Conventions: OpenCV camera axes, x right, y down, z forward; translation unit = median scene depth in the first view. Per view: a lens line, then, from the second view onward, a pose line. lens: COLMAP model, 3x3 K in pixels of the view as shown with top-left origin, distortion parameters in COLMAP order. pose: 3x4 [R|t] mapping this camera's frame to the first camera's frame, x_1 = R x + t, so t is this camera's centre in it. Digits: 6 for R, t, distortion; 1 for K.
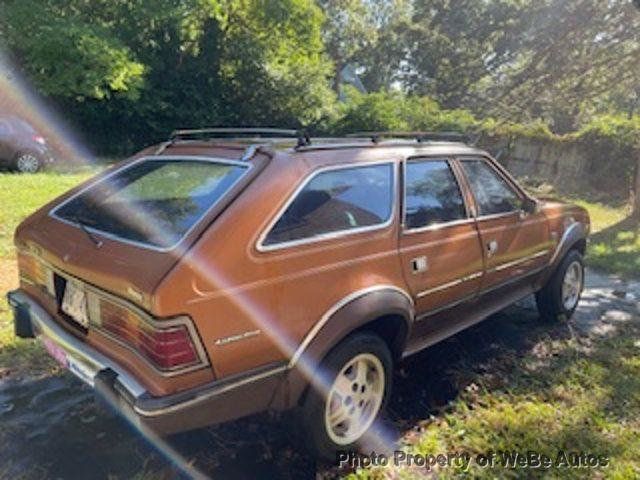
lens RADIAL K [[509.7, 0, 320.0], [0, 509.7, 240.0], [0, 0, 1]] dist [0.093264, -0.153408]
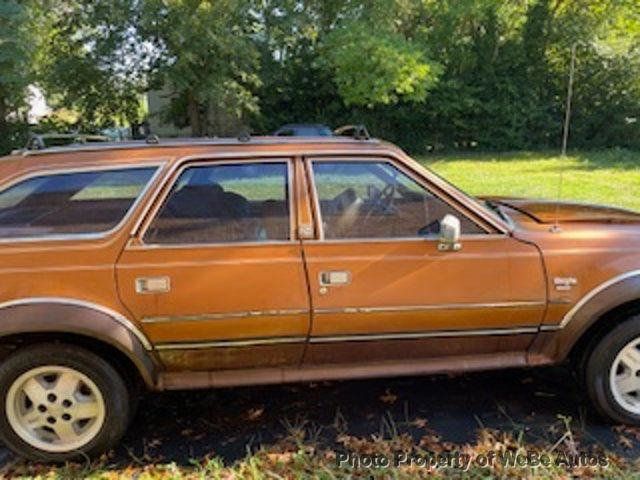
lens RADIAL K [[509.7, 0, 320.0], [0, 509.7, 240.0], [0, 0, 1]] dist [0.093264, -0.153408]
pose [[0.744447, 0.088464, -0.661795, 0.210192], [-0.084689, 0.995689, 0.037831, -0.018556], [0.662289, 0.027884, 0.748730, 0.114886]]
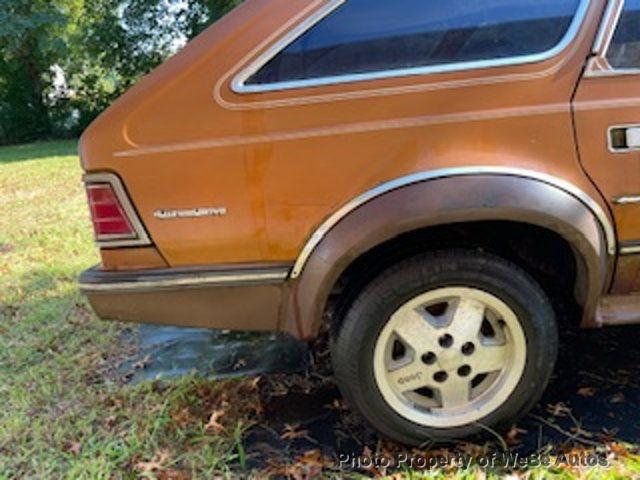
lens RADIAL K [[495.0, 0, 320.3], [0, 495.0, 248.4], [0, 0, 1]] dist [0.057110, 0.000561]
pose [[0.718142, 0.112351, -0.686767, 0.068207], [-0.036592, 0.991612, 0.123959, 0.022153], [0.694934, -0.063890, 0.716230, 0.095269]]
